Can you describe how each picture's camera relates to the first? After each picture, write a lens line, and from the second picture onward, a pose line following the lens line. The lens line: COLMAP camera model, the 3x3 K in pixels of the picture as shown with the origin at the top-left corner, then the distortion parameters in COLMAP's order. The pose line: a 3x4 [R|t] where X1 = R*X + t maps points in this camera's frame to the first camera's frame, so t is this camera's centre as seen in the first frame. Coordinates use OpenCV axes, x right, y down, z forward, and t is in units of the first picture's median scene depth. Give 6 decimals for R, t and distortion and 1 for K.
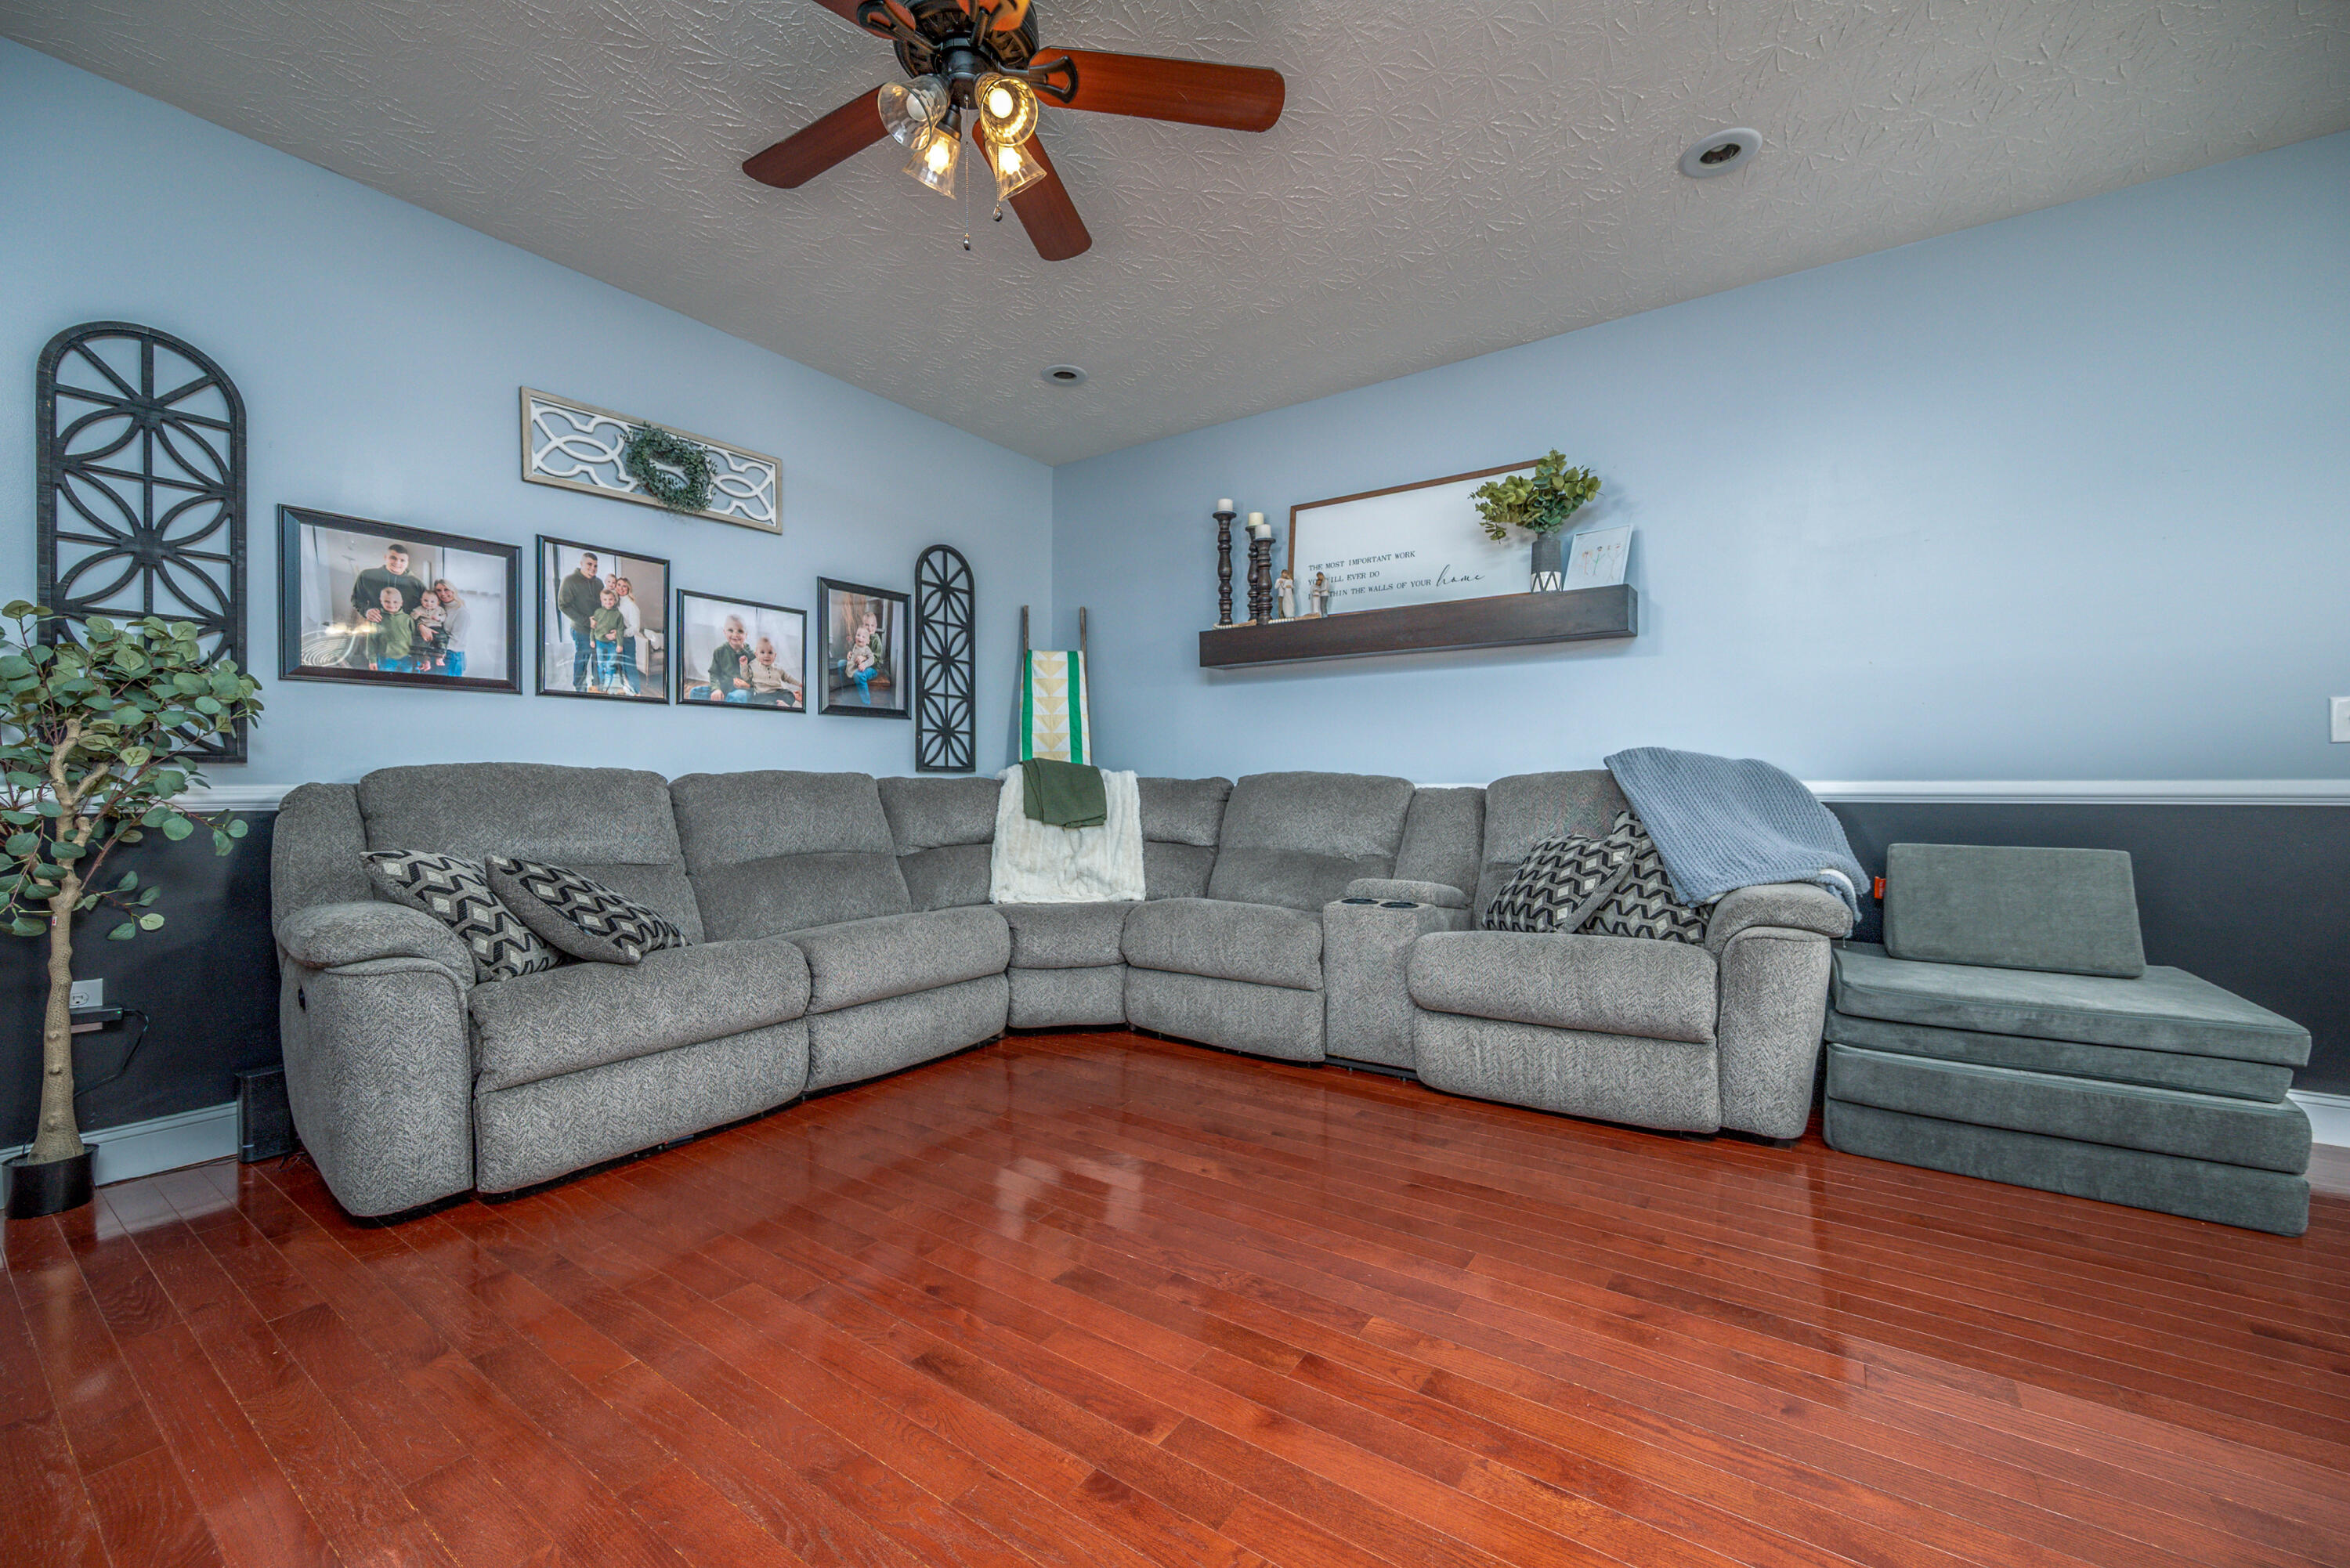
lens RADIAL K [[936.9, 0, 1180.9], [0, 936.9, 779.4], [0, 0, 1]] dist [-0.000451, -0.000065]
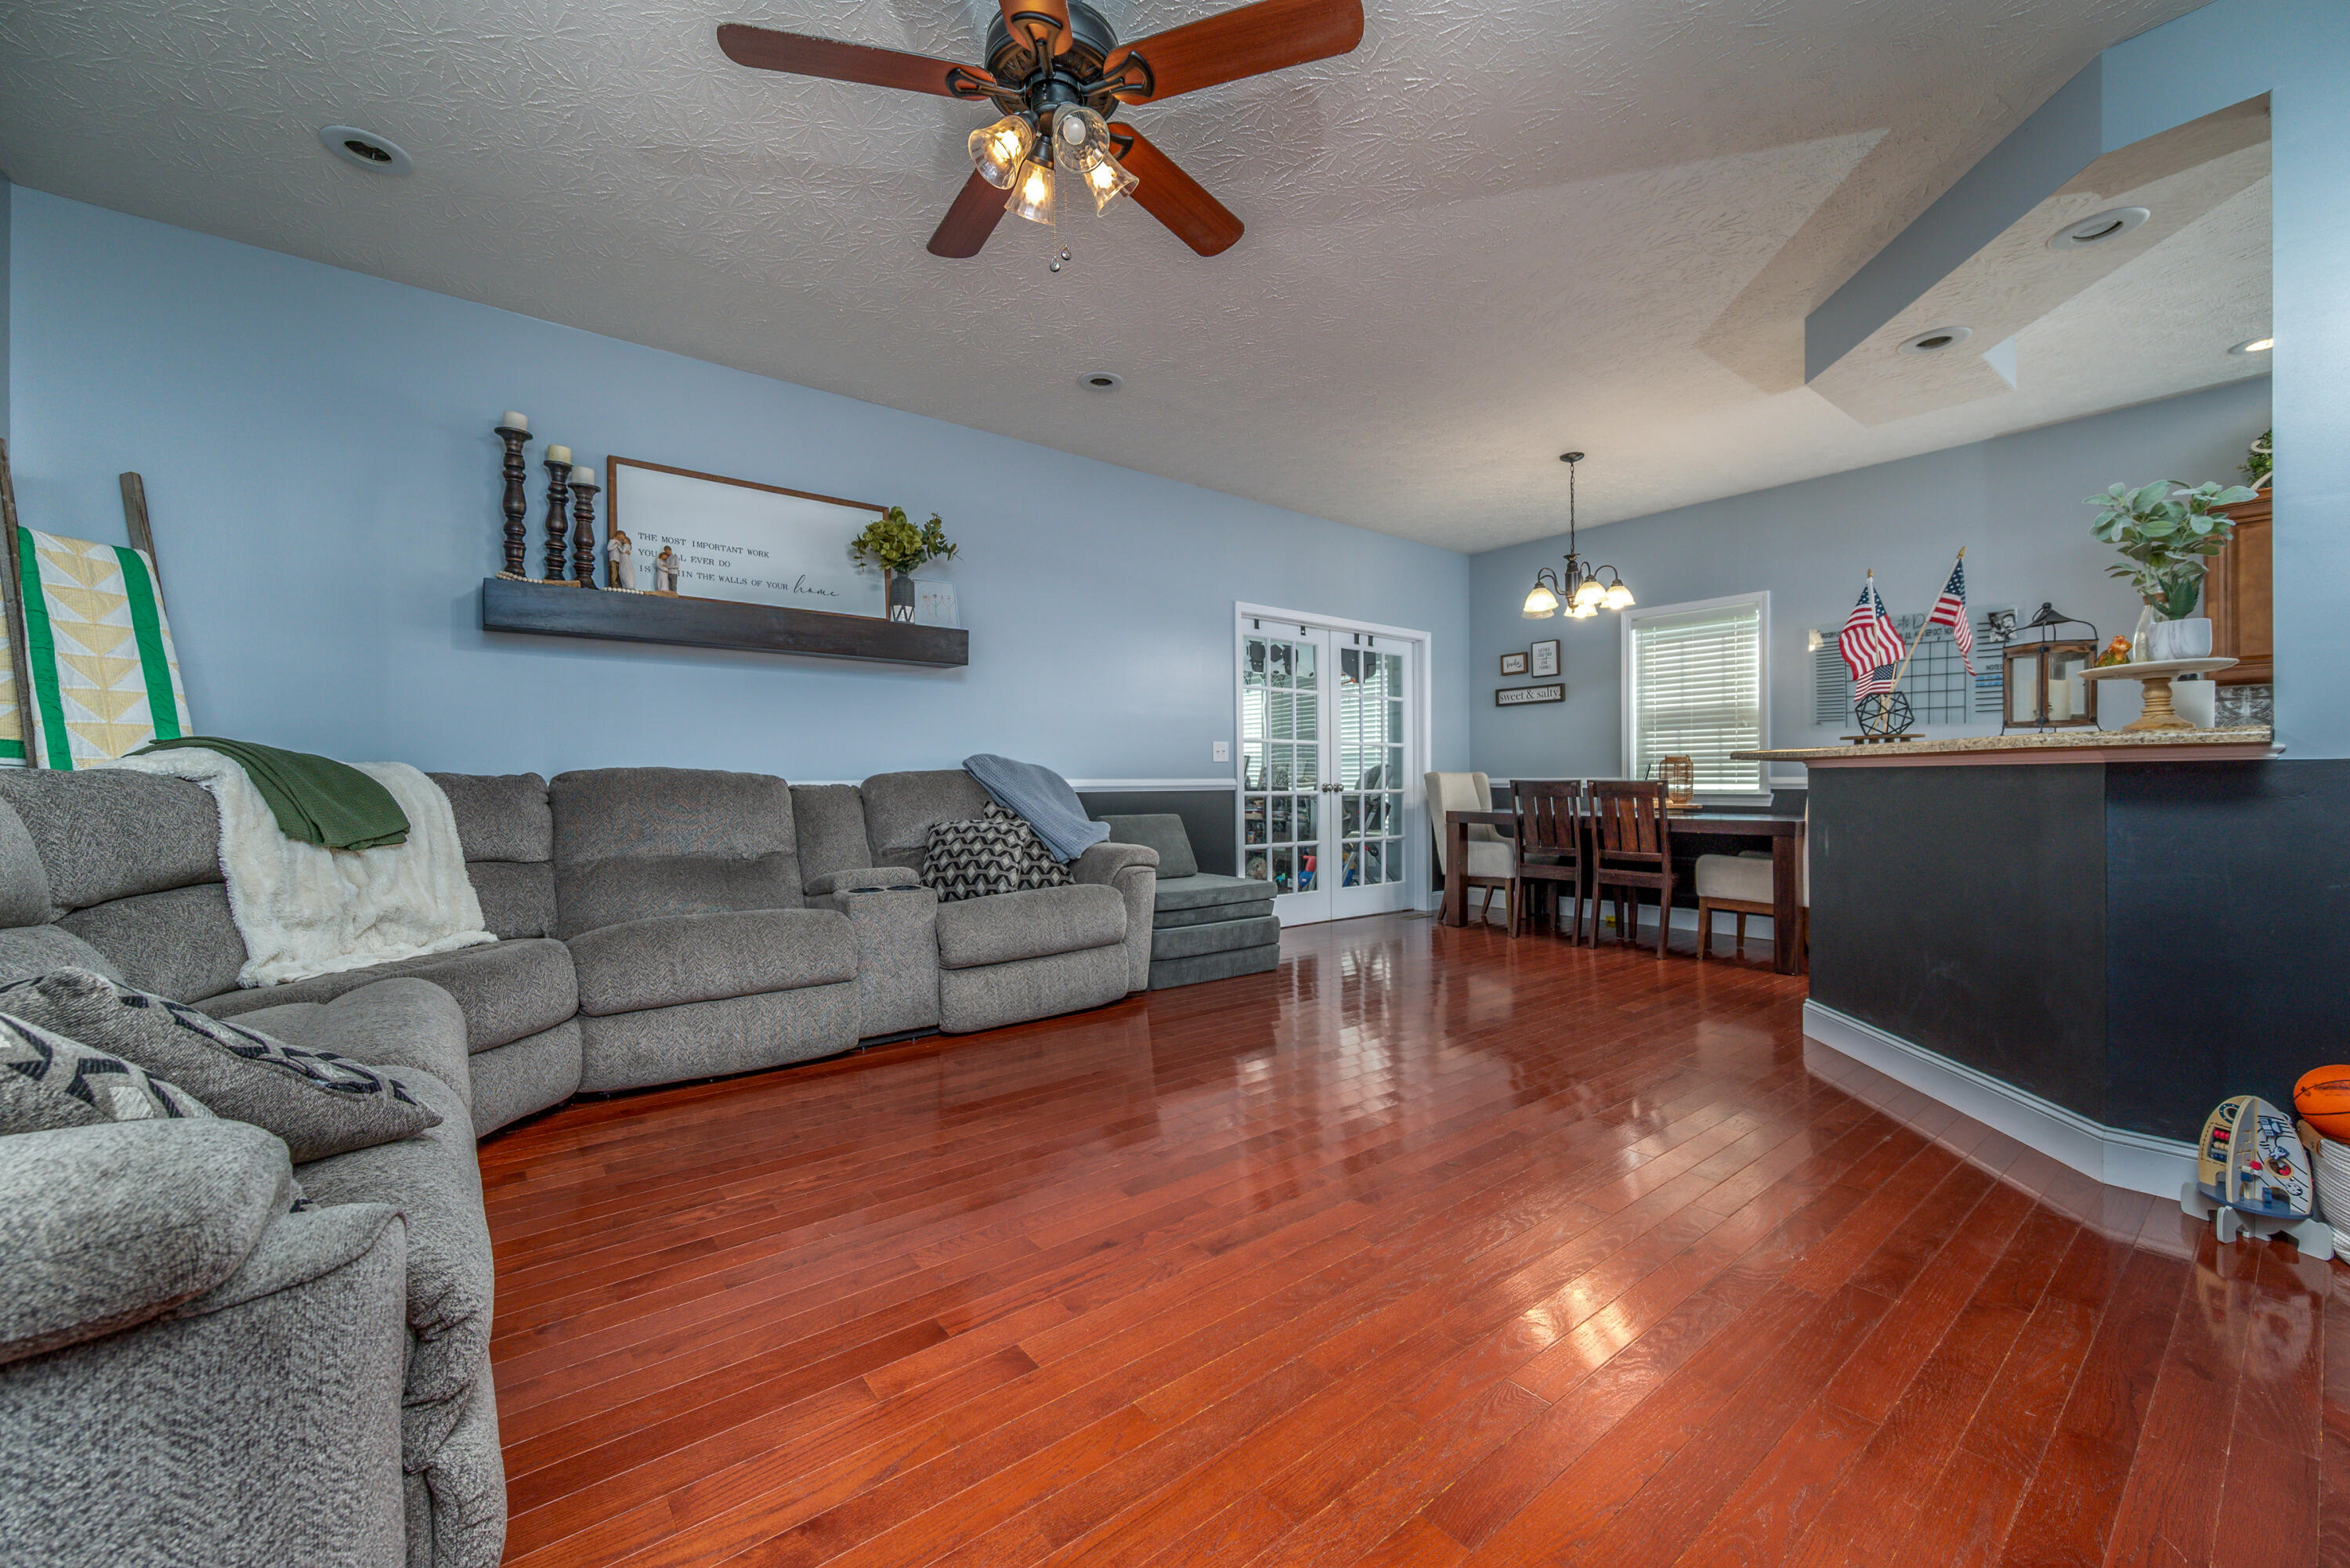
lens RADIAL K [[936.9, 0, 1180.9], [0, 936.9, 779.4], [0, 0, 1]] dist [-0.000451, -0.000065]
pose [[0.270004, -0.001207, 0.962859, -0.623582], [-0.005770, 0.999979, 0.002871, -0.002774], [-0.962842, -0.006331, 0.269991, 0.300399]]
